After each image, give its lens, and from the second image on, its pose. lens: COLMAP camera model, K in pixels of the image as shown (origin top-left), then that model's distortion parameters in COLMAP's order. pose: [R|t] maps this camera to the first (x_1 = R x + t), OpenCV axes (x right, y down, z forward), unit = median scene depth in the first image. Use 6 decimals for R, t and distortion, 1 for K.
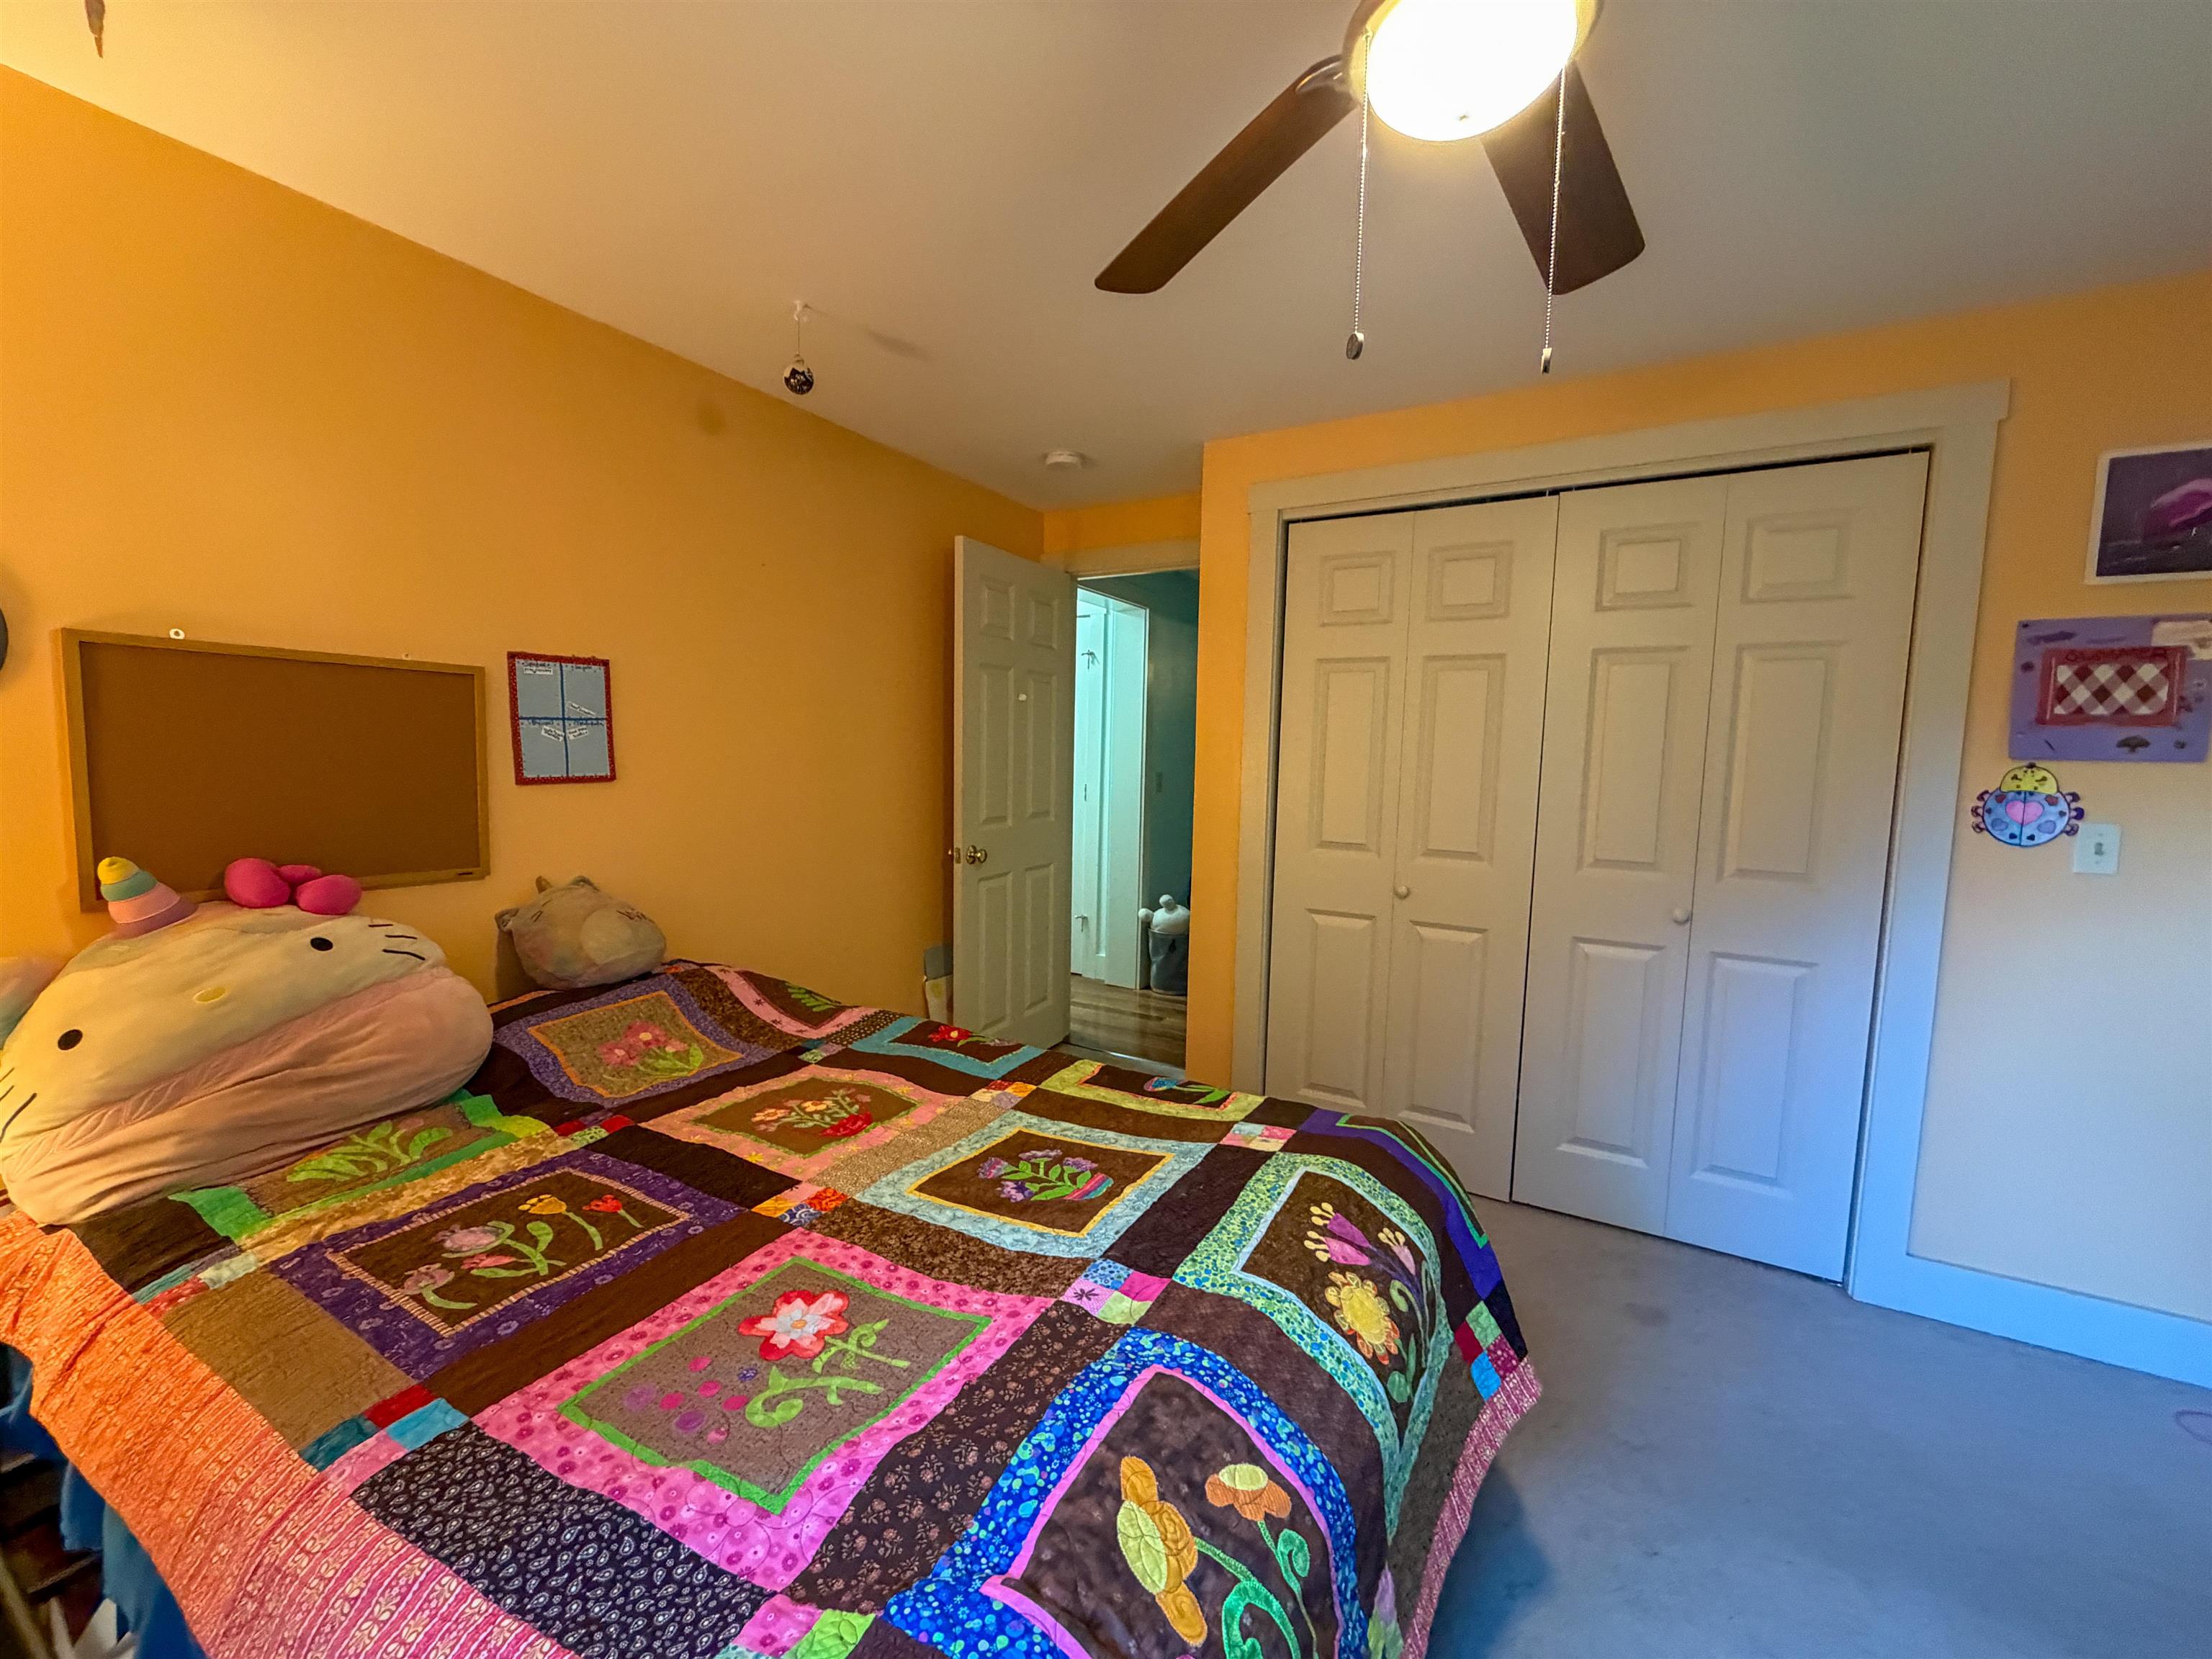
lens RADIAL K [[882.6, 0, 1095.8], [0, 882.6, 829.3], [0, 0, 1]] dist [0.000483, 0.000079]
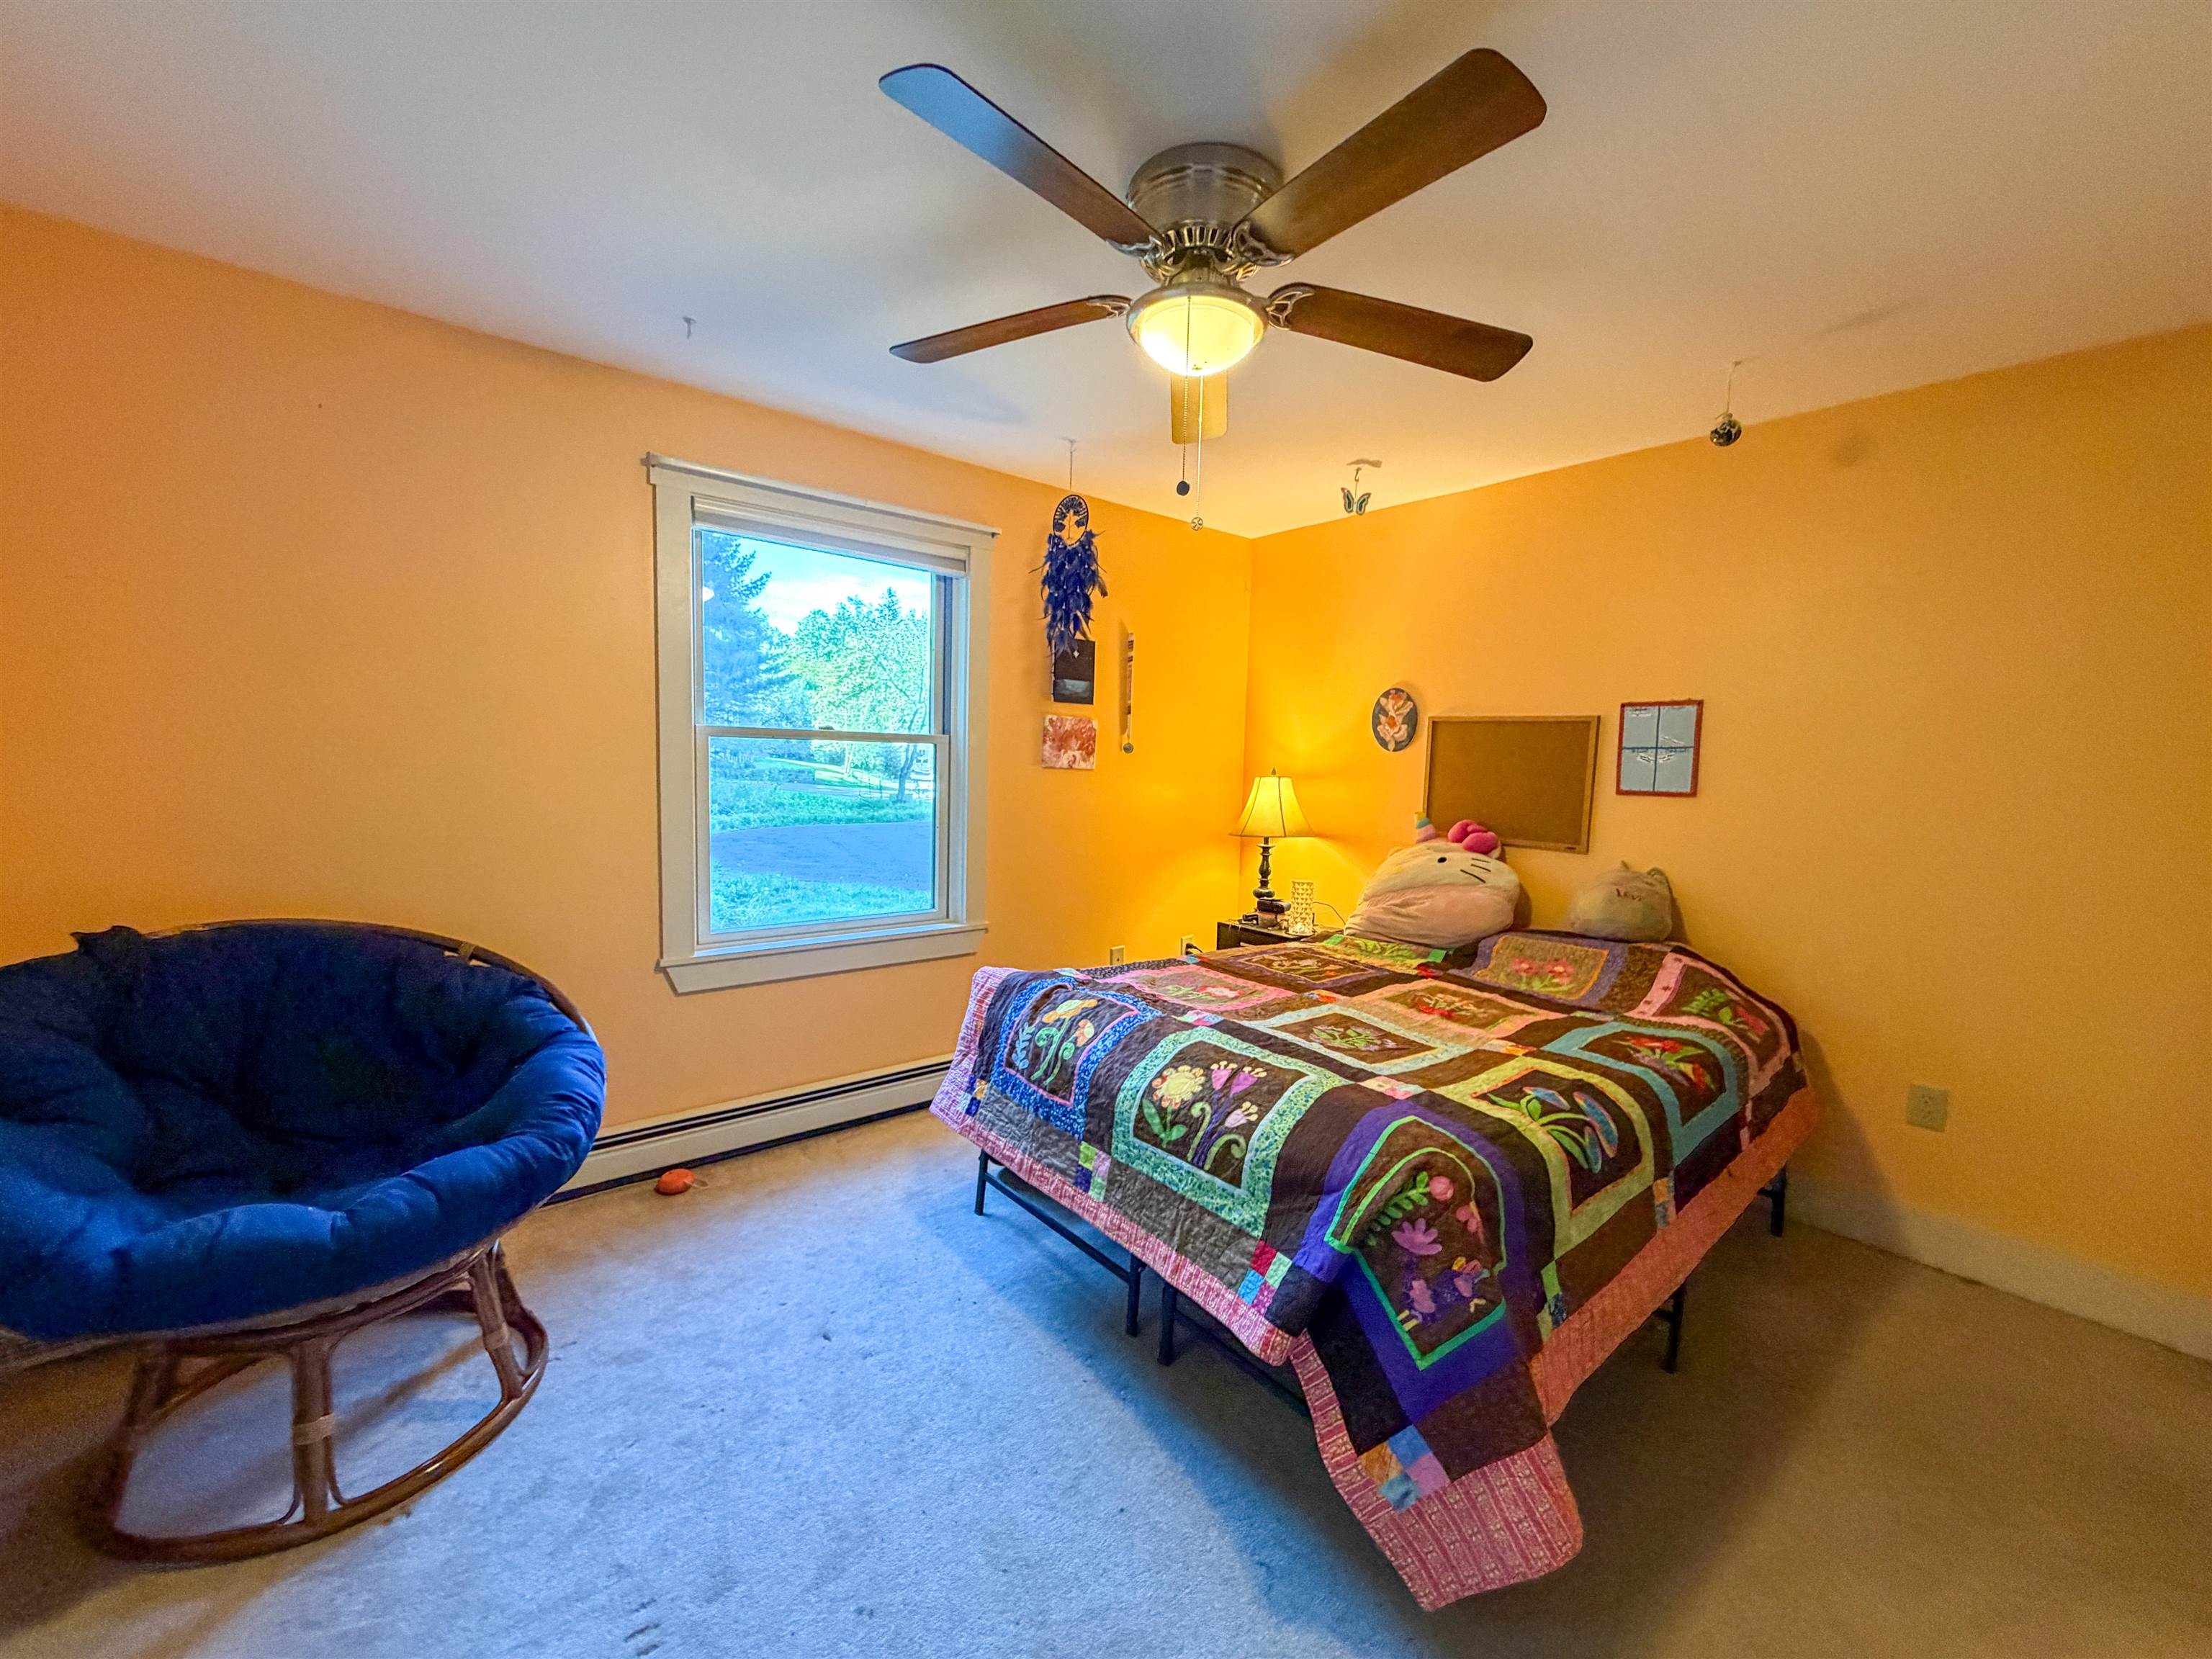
lens RADIAL K [[882.6, 0, 1095.8], [0, 882.6, 829.3], [0, 0, 1]] dist [0.000483, 0.000079]
pose [[-0.356434, 0.049427, -0.933012, 1.554054], [-0.119163, 0.988040, 0.097866, -0.053377], [0.926690, 0.146063, -0.346281, 1.127491]]
